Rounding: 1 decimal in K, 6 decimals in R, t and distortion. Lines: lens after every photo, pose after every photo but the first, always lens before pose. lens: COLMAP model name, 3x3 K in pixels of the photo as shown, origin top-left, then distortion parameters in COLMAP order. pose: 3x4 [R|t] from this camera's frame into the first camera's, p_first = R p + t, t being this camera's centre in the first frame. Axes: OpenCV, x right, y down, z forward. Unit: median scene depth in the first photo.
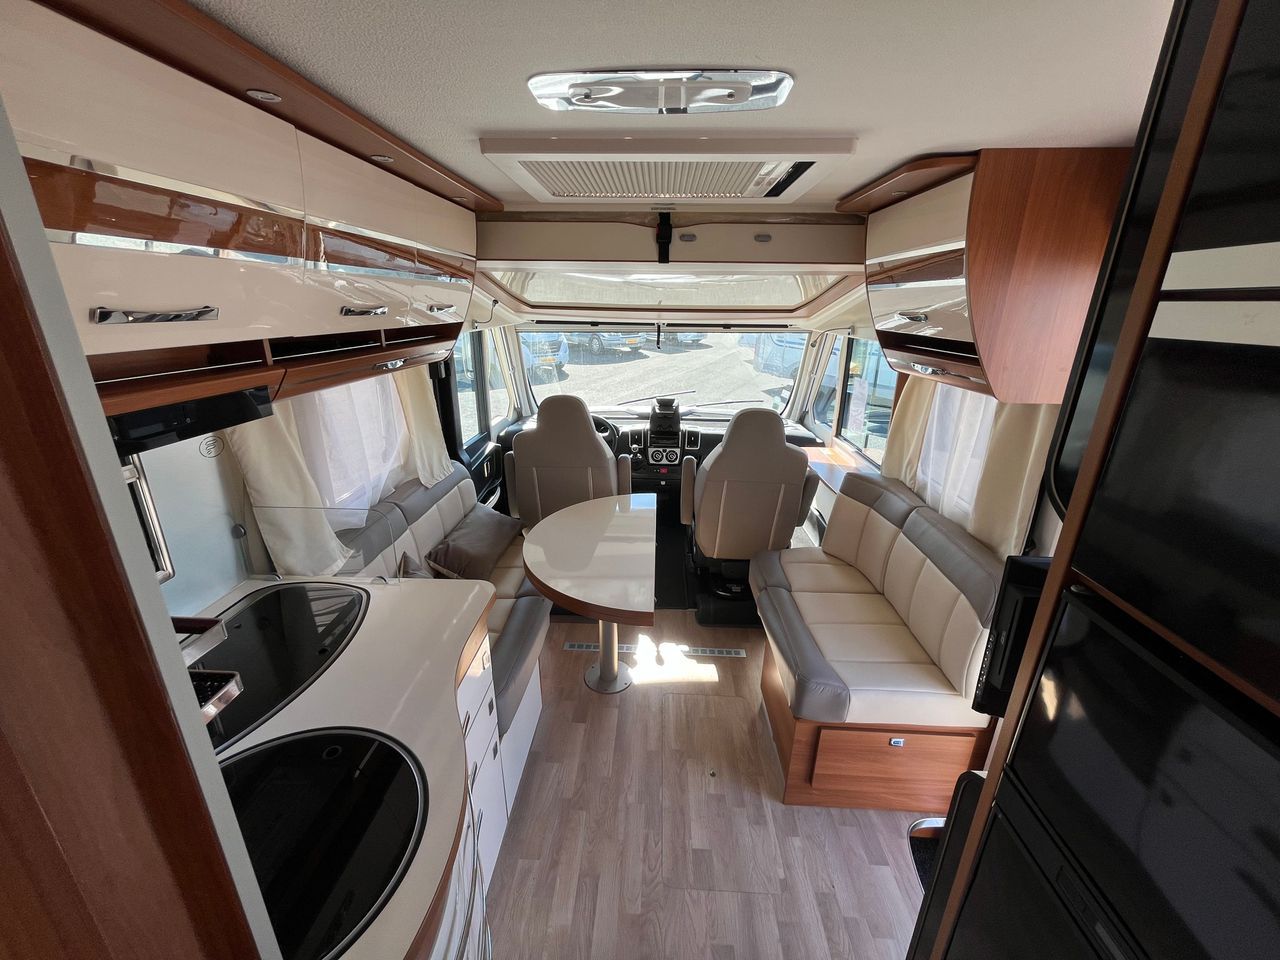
lens RADIAL K [[511.7, 0, 640.0], [0, 511.7, 480.0], [0, 0, 1]] dist [-0.009879, 0.000015]
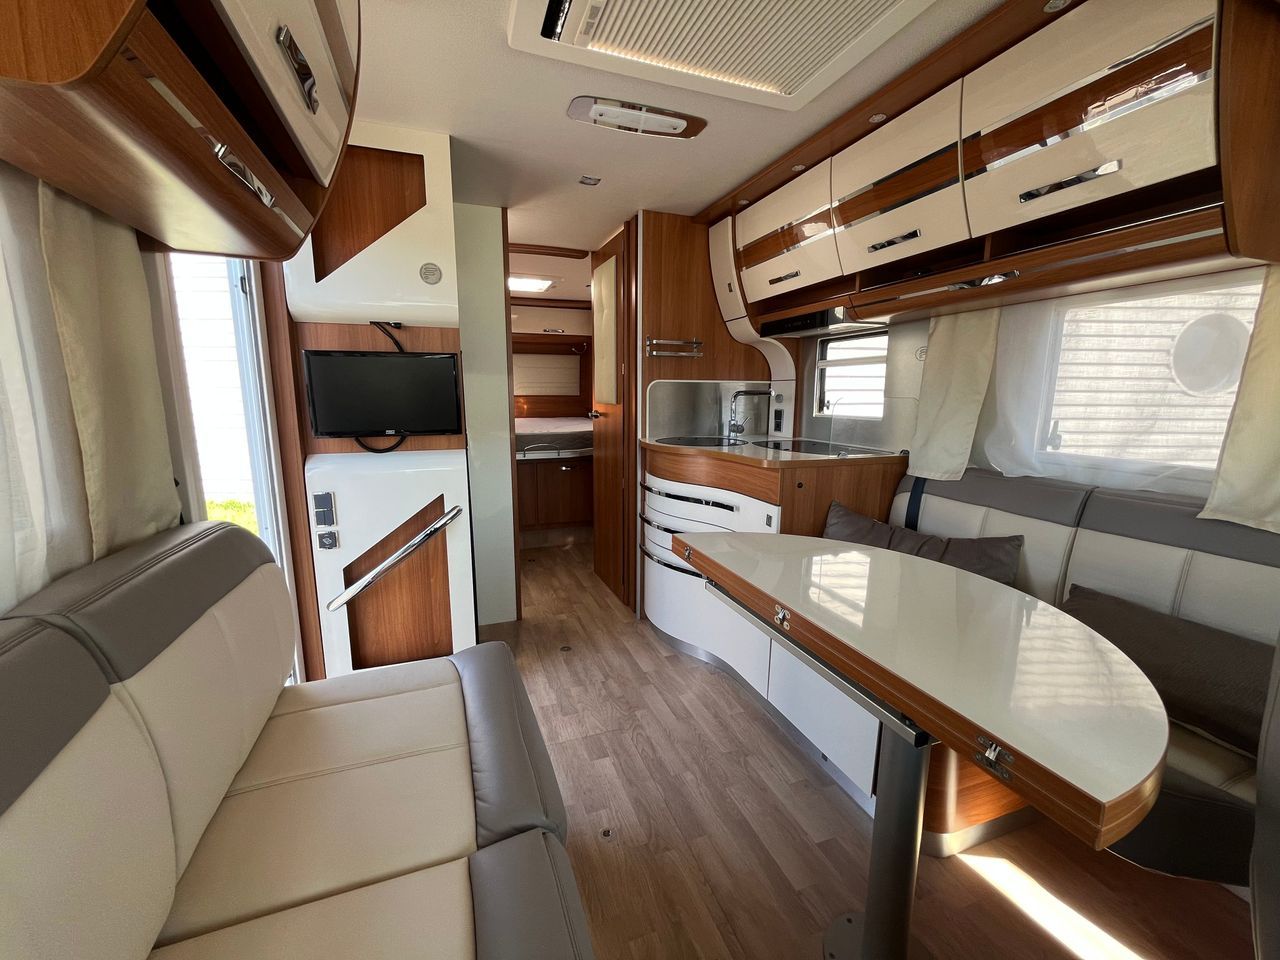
lens RADIAL K [[511.7, 0, 640.0], [0, 511.7, 480.0], [0, 0, 1]] dist [-0.009879, 0.000015]
pose [[-0.922362, 0.047298, -0.383420, 0.395611], [-0.140397, 0.883580, 0.446738, -0.216129], [0.359912, 0.465885, -0.808340, 1.534872]]
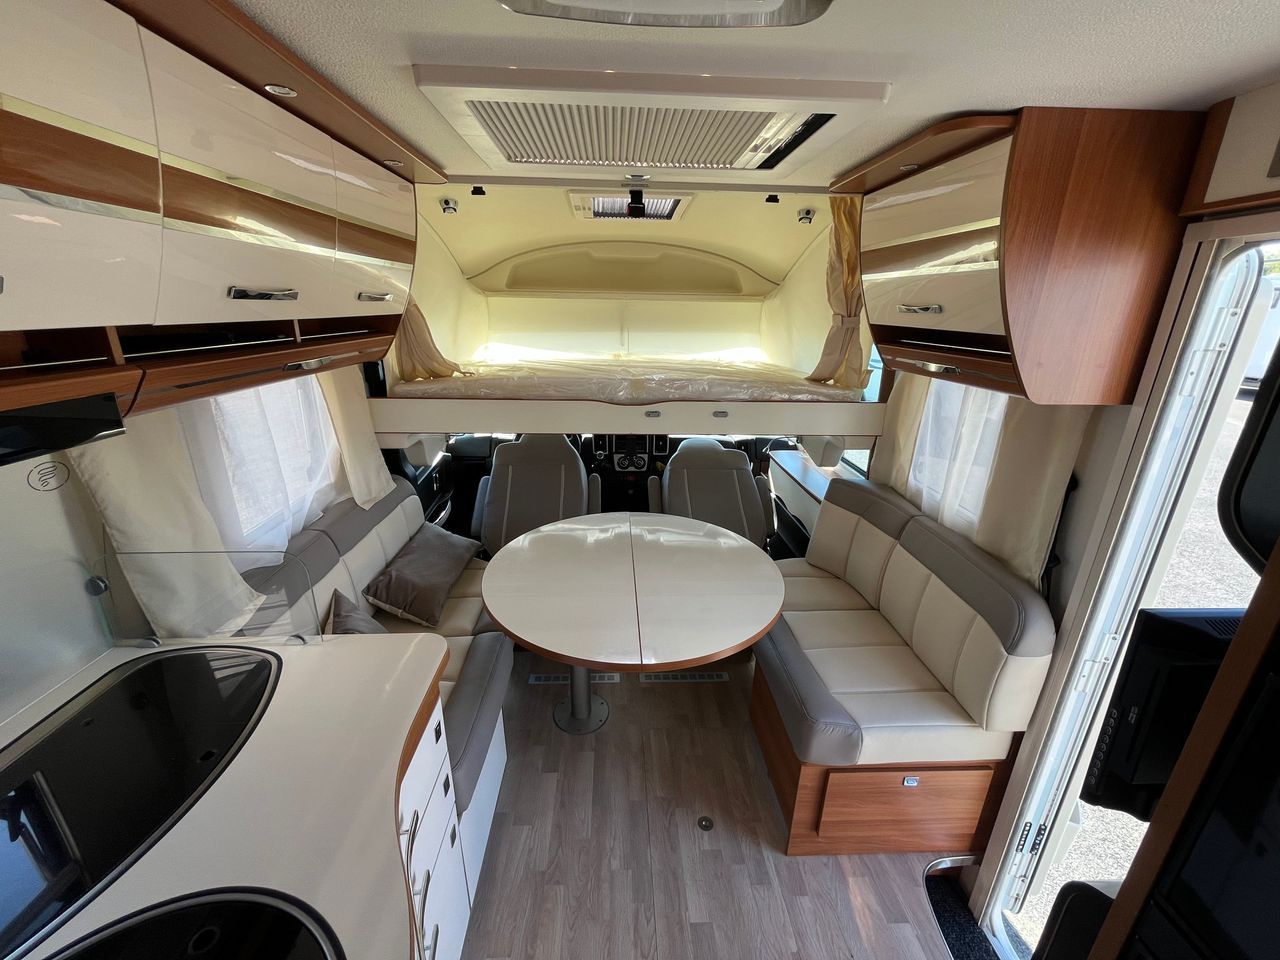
lens RADIAL K [[511.7, 0, 640.0], [0, 511.7, 480.0], [0, 0, 1]] dist [-0.009879, 0.000015]
pose [[0.995911, -0.023846, 0.087133, -0.037910], [0.024052, 0.999710, -0.001313, -0.027563], [-0.087077, 0.003403, 0.996196, 0.141481]]
